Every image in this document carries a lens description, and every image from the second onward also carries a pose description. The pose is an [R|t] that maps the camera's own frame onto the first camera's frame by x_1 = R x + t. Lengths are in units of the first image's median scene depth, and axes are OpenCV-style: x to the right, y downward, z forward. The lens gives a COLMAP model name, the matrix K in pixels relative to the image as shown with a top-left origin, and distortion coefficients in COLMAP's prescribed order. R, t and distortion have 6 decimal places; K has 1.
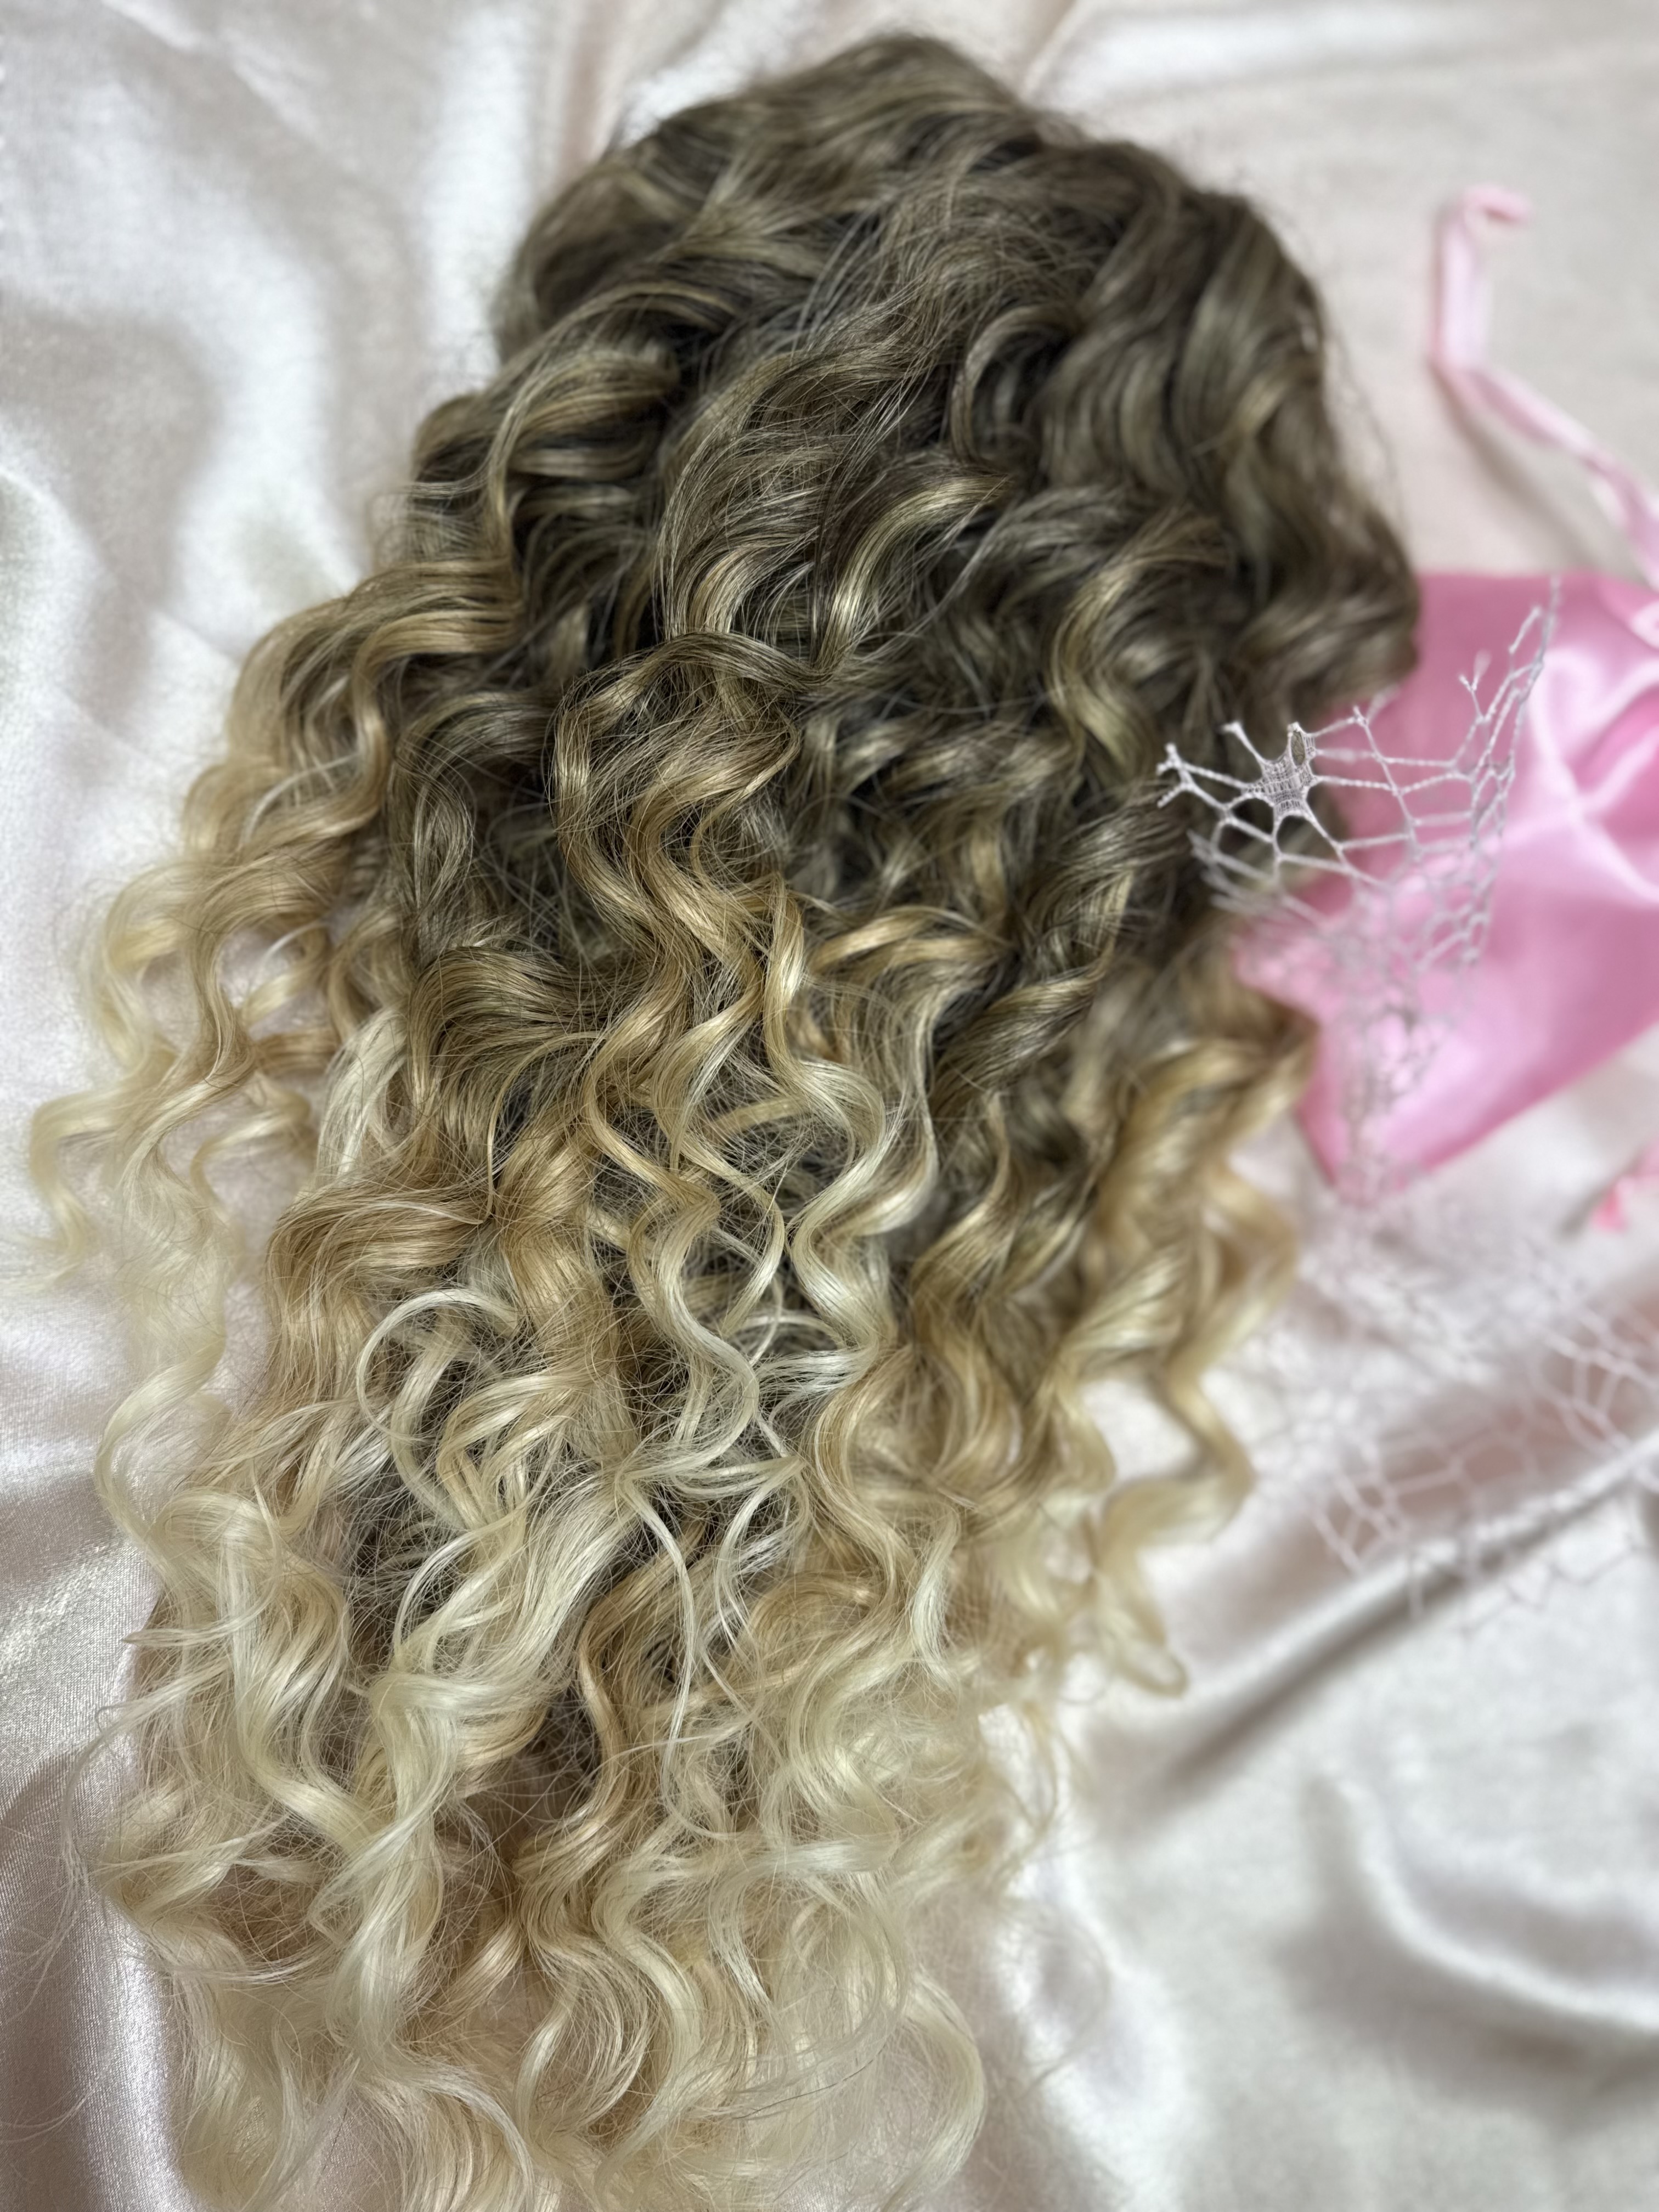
lens RADIAL K [[1565.0, 0, 829.5], [0, 1565.0, 1106.0], [0, 0, 1]] dist [-0.000213, 0.001687]
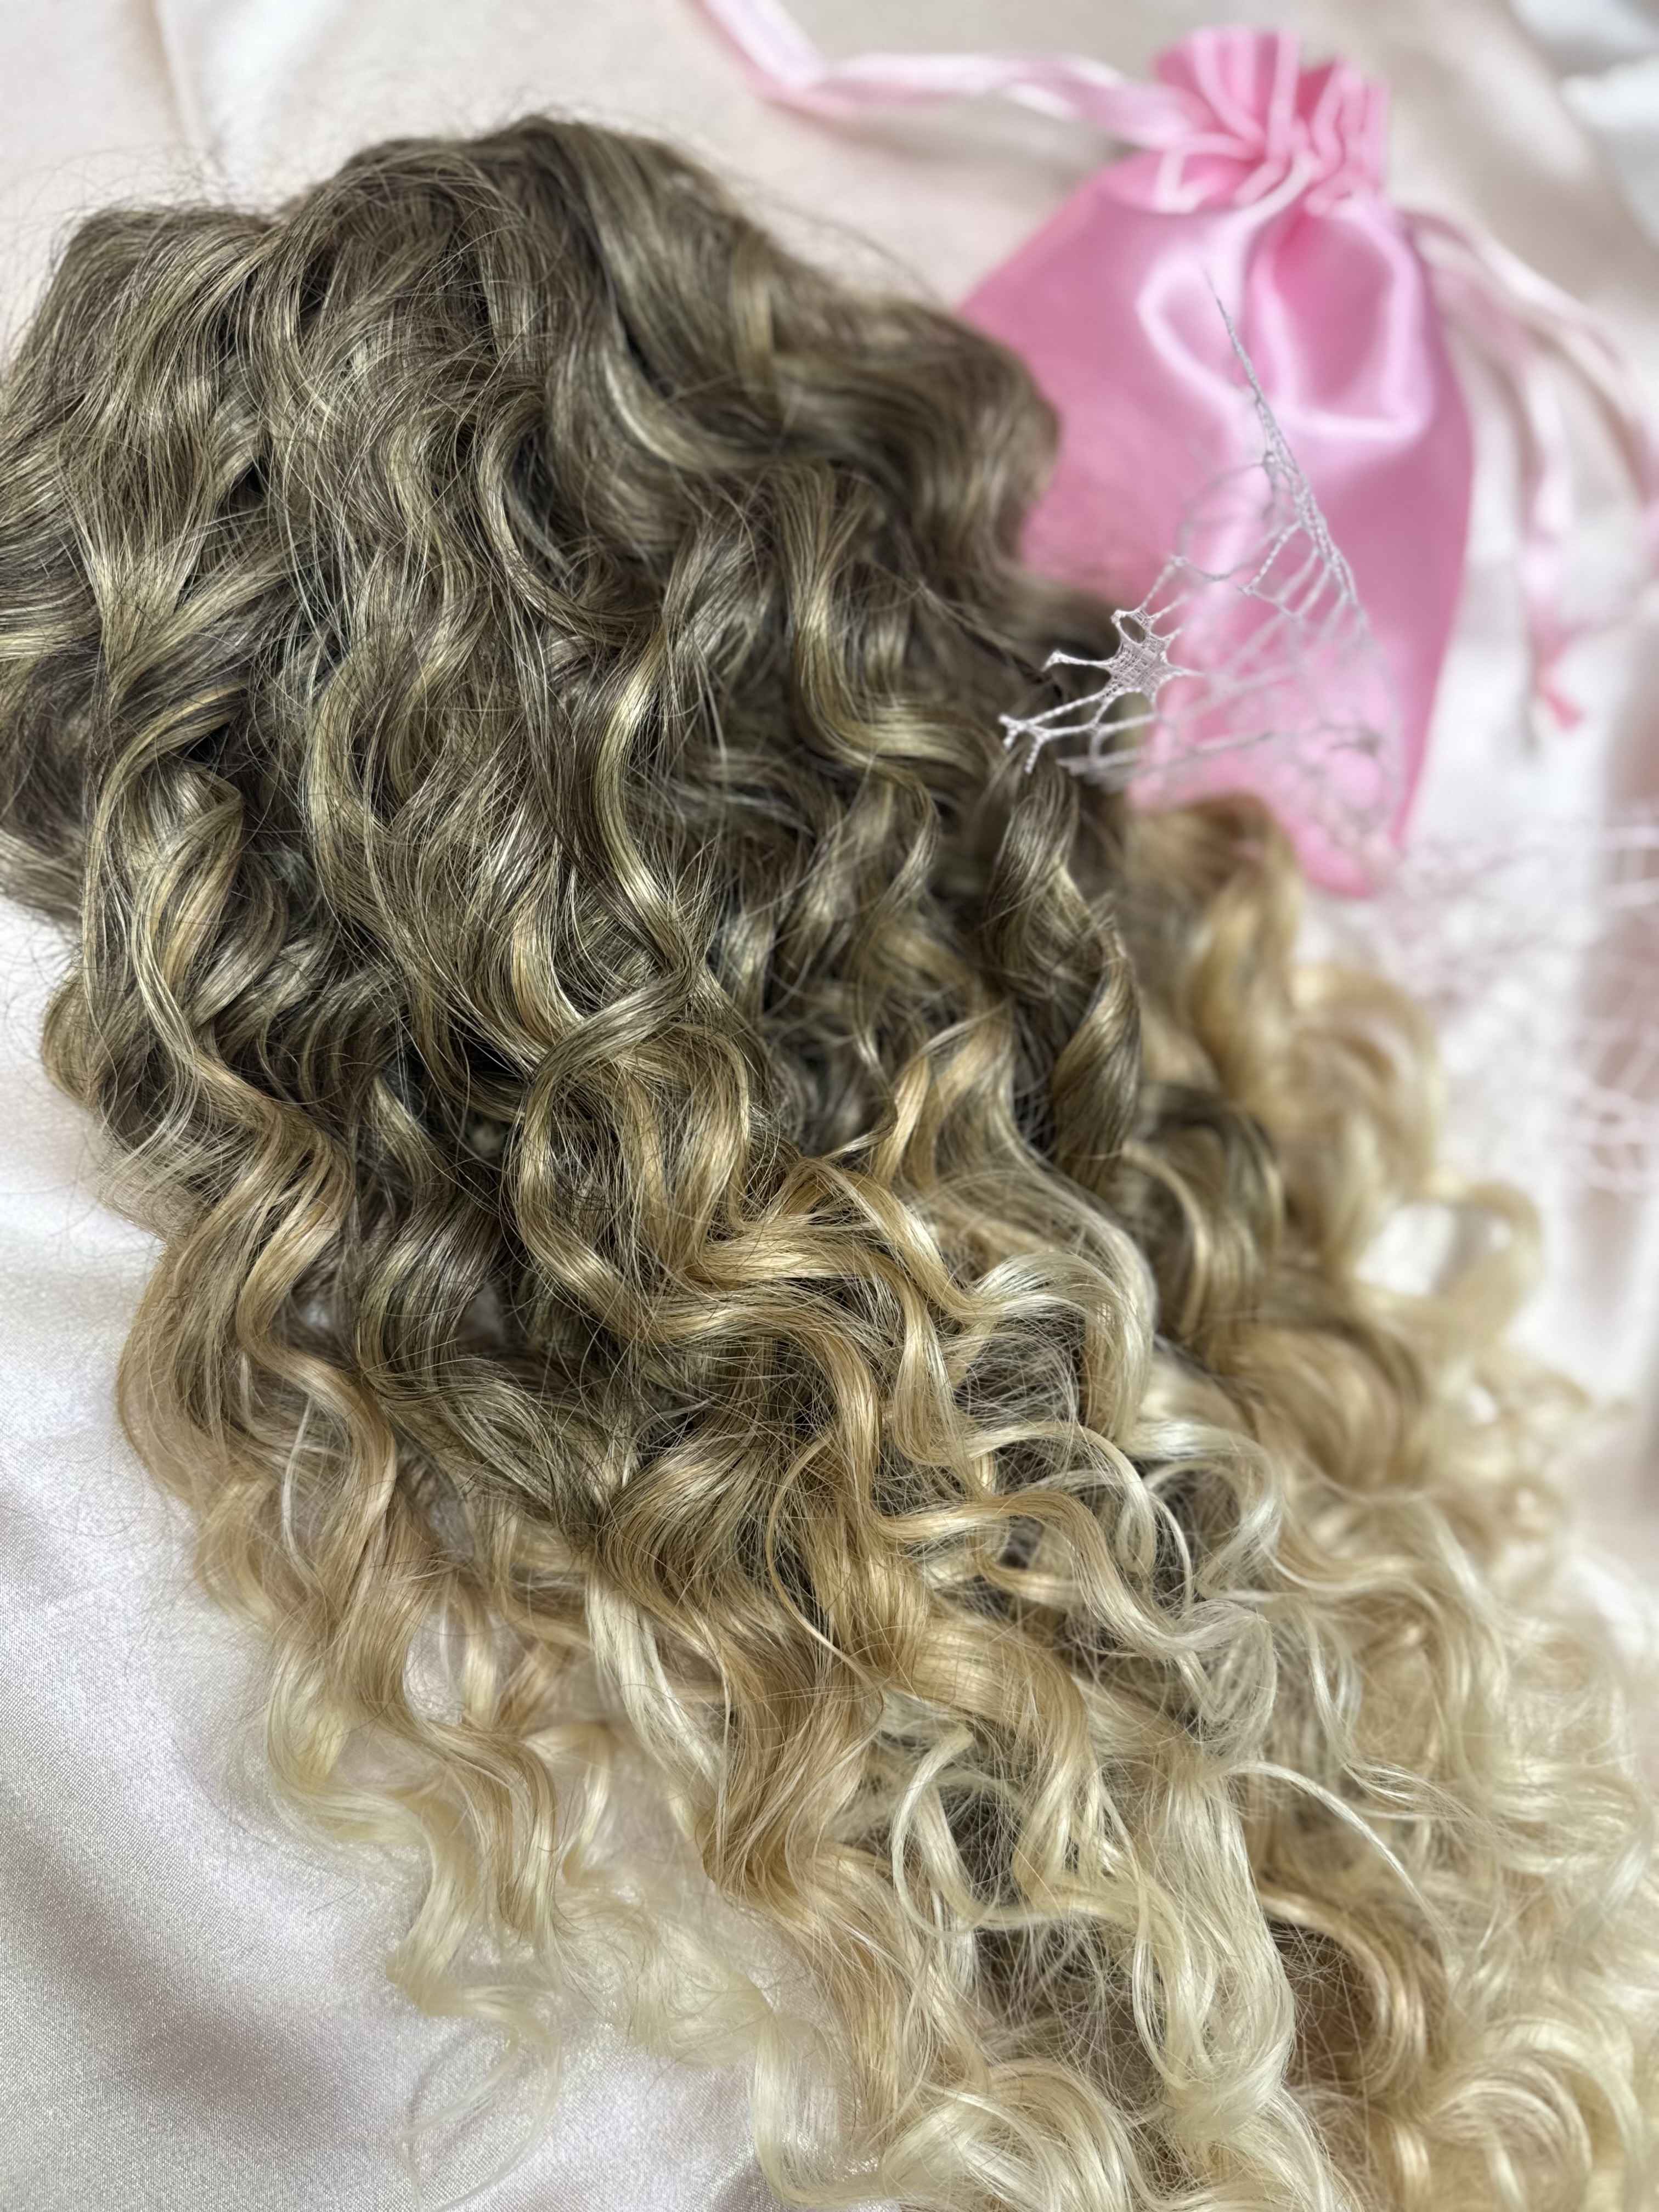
lens RADIAL K [[1532.4, 0, 829.5], [0, 1532.4, 1106.0], [0, 0, 1]] dist [0.049819, -0.075393]
pose [[0.696678, -0.713749, 0.072119, -0.061862], [0.694267, 0.696128, 0.182754, -0.300541], [-0.180645, -0.077250, 0.980510, 0.169995]]
